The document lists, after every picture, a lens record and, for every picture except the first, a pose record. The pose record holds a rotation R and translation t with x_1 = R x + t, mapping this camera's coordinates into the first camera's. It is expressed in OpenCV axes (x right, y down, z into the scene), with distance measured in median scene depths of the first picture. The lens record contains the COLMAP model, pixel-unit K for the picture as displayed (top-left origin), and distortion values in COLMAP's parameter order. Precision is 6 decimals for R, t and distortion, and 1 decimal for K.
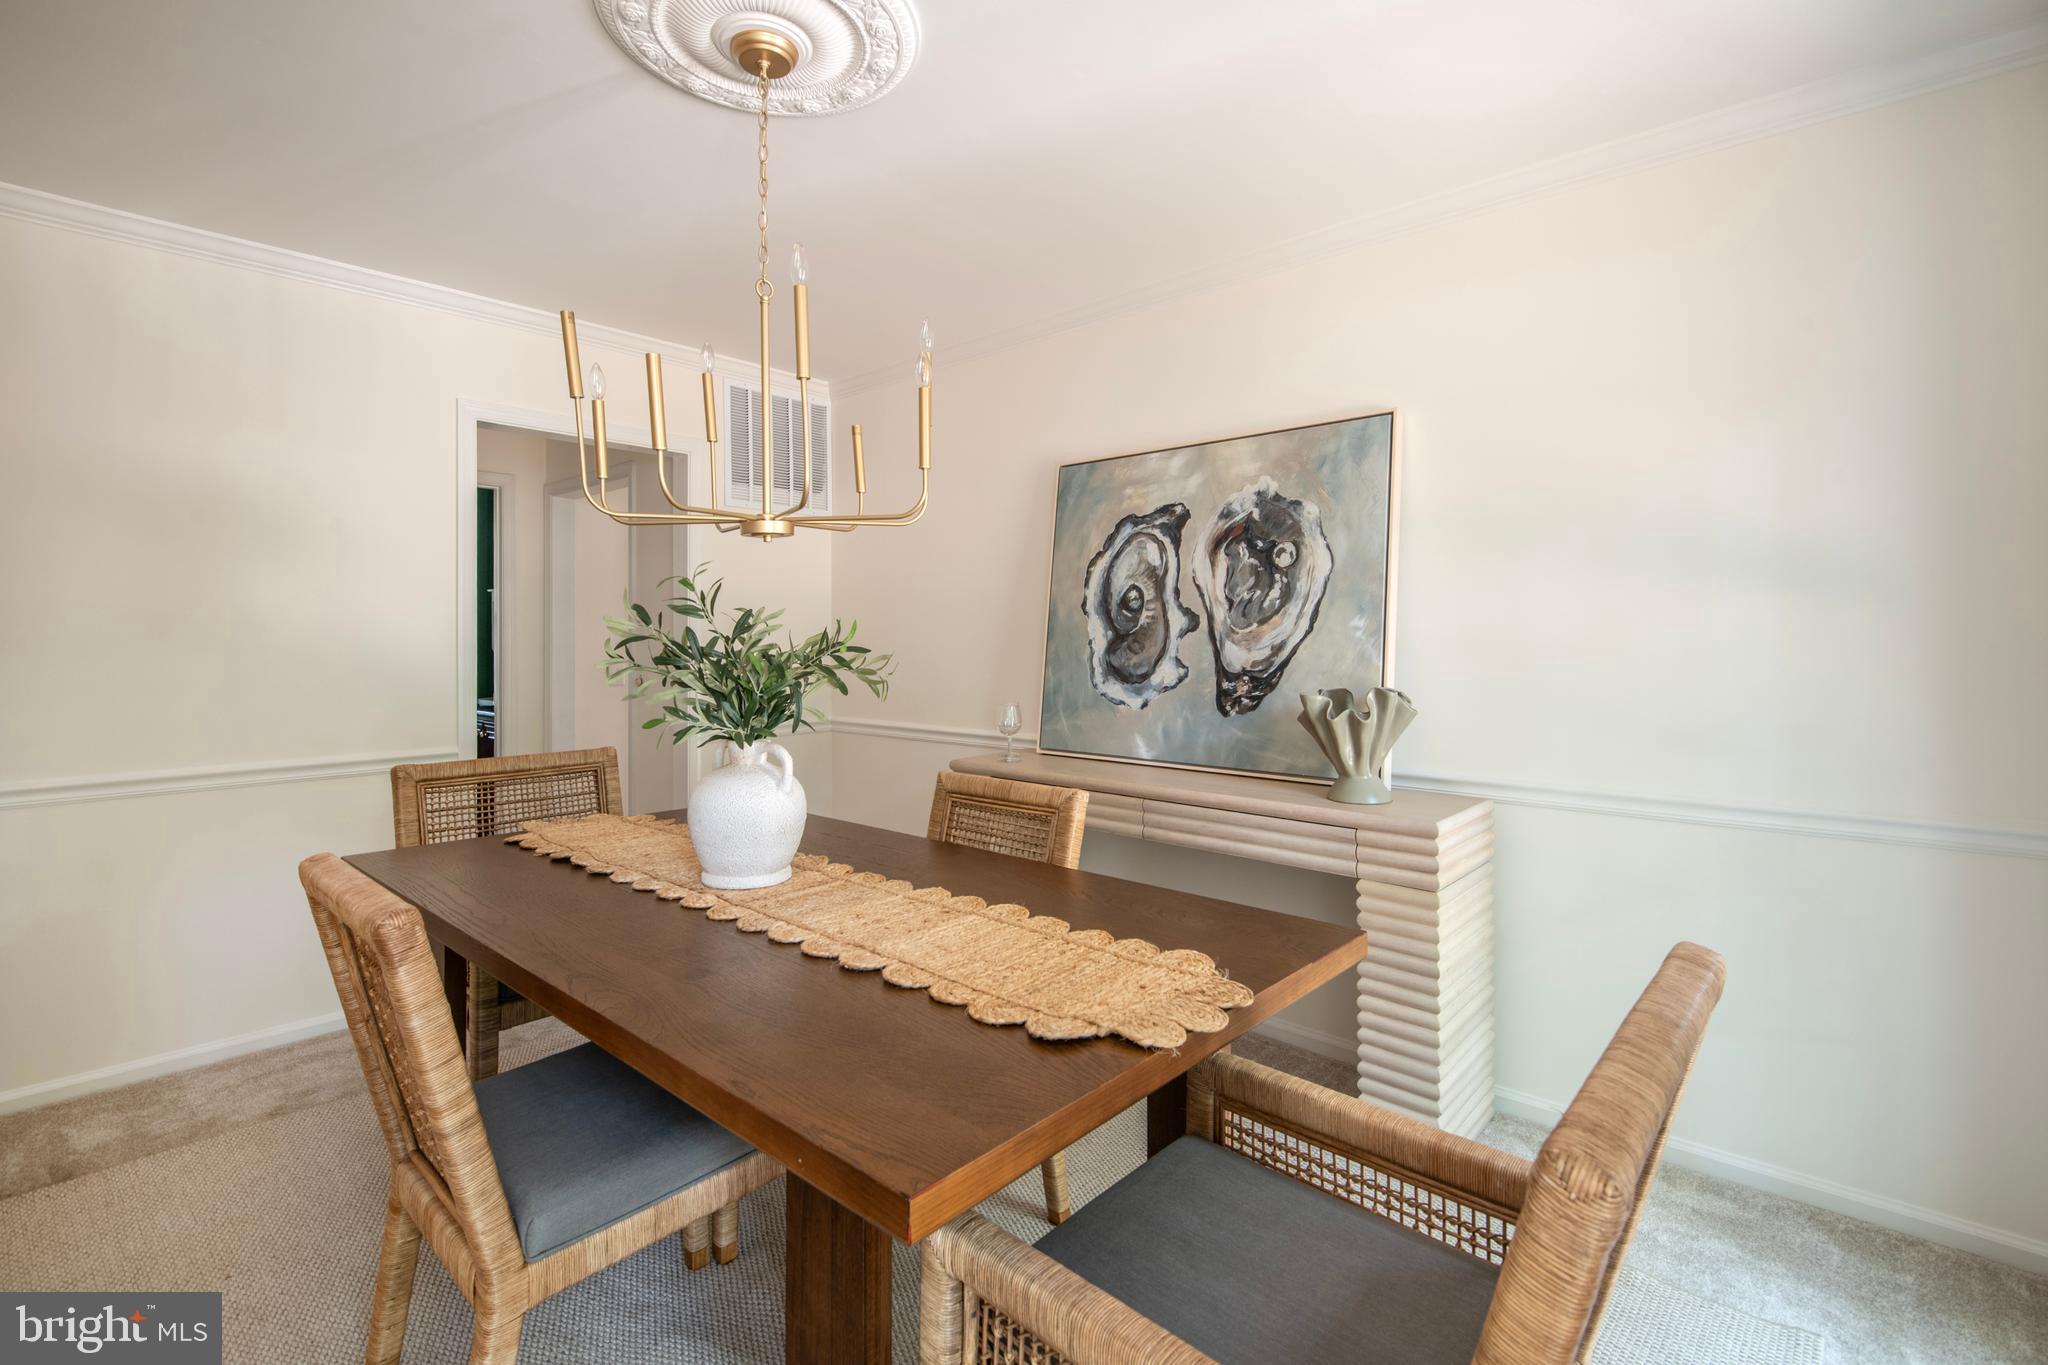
lens RADIAL K [[918.5, 0, 1019.8], [0, 918.5, 627.2], [0, 0, 1]] dist [0.000988, -0.013425]
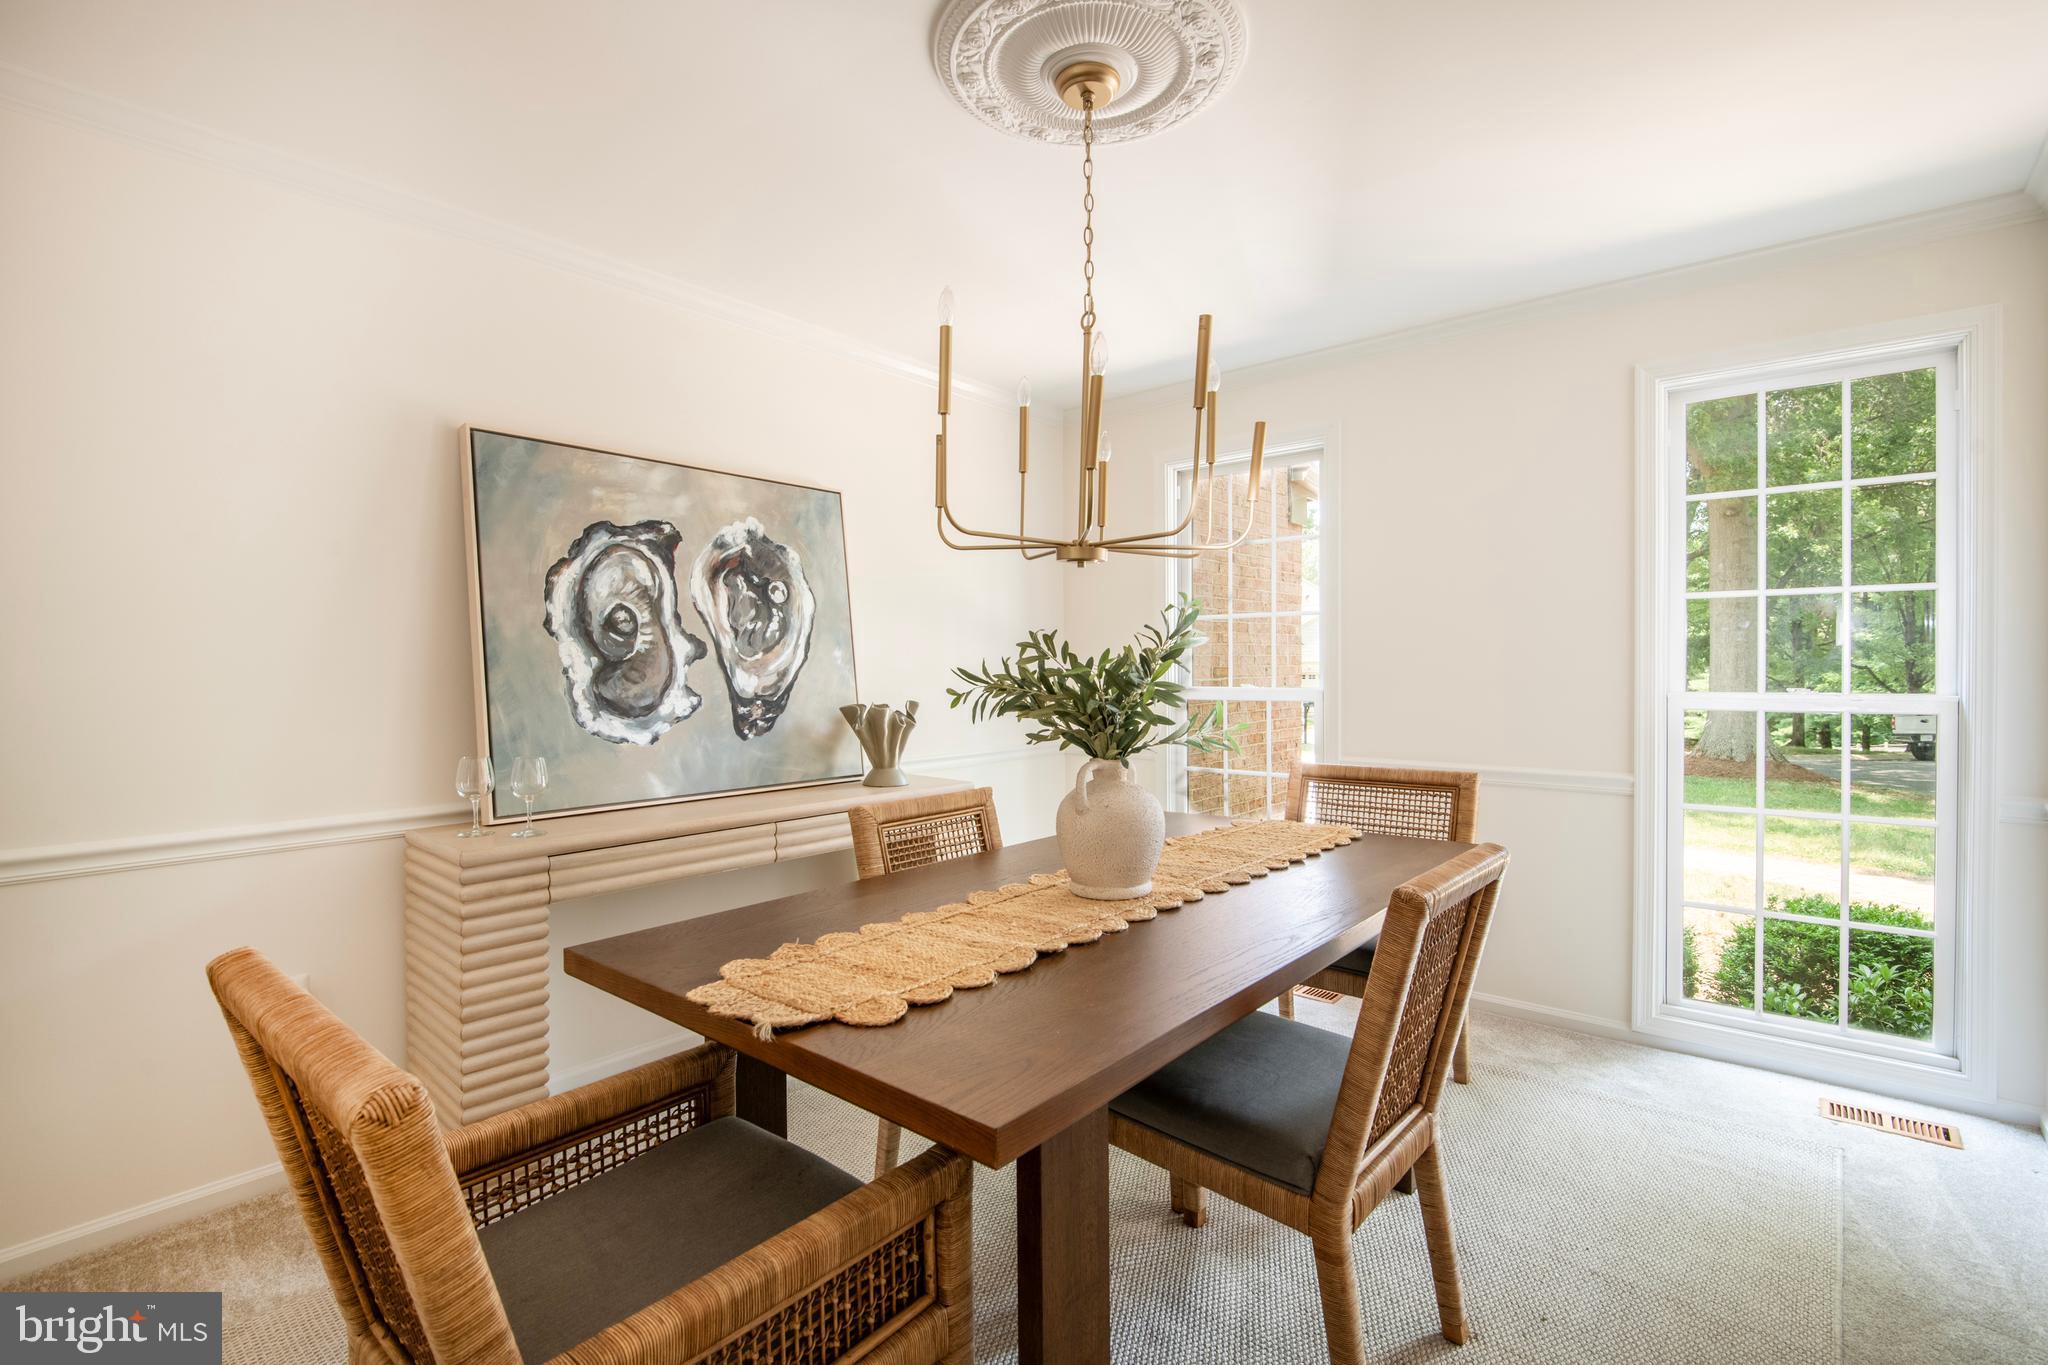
lens RADIAL K [[910.3, 0, 1054.5], [0, 910.3, 686.8], [0, 0, 1]] dist [0.000284, -0.013108]
pose [[-0.045788, -0.015453, 0.998832, -0.807563], [-0.001870, 0.999880, 0.015383, 0.019078], [-0.998949, -0.001164, -0.045811, 0.671888]]
